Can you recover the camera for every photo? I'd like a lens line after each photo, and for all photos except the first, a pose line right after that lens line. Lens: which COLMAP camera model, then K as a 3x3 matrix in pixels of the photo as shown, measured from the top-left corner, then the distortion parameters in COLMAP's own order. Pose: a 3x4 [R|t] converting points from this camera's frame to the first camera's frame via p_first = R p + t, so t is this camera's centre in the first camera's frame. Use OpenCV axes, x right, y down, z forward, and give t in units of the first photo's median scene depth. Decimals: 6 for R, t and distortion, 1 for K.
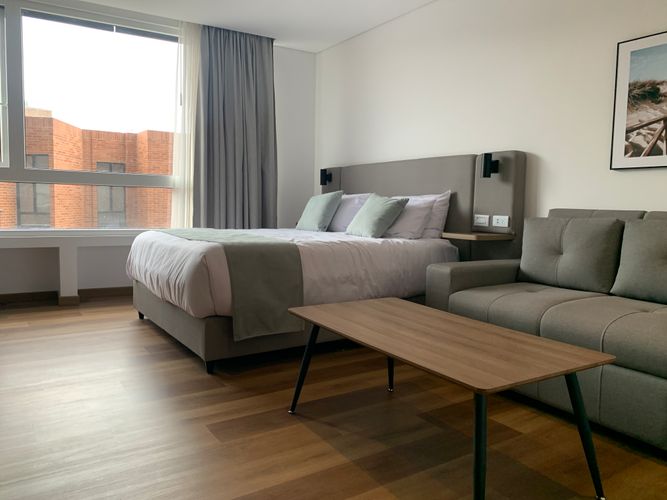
lens RADIAL K [[511.6, 0, 331.9], [0, 511.6, 244.6], [0, 0, 1]] dist [0.014235, -0.019660]
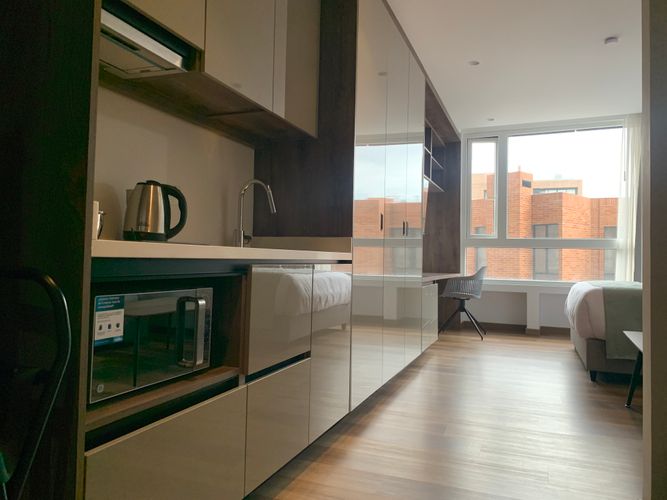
lens RADIAL K [[511.6, 0, 333.9], [0, 511.6, 245.8], [0, 0, 1]] dist [0.014235, -0.019660]
pose [[0.581651, -0.030703, -0.812859, 0.391378], [-0.068565, 0.993881, -0.086603, 0.044425], [0.810544, 0.106107, 0.575986, -0.322031]]
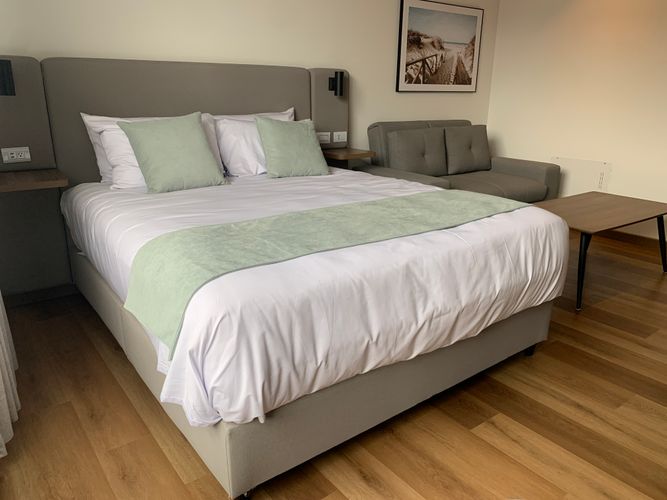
lens RADIAL K [[511.6, 0, 331.0], [0, 511.6, 243.2], [0, 0, 1]] dist [0.014235, -0.019660]
pose [[-0.065413, -0.303902, 0.950455, -0.770810], [0.071835, 0.948590, 0.308249, -0.166890], [-0.995269, 0.088440, -0.040220, 1.072244]]
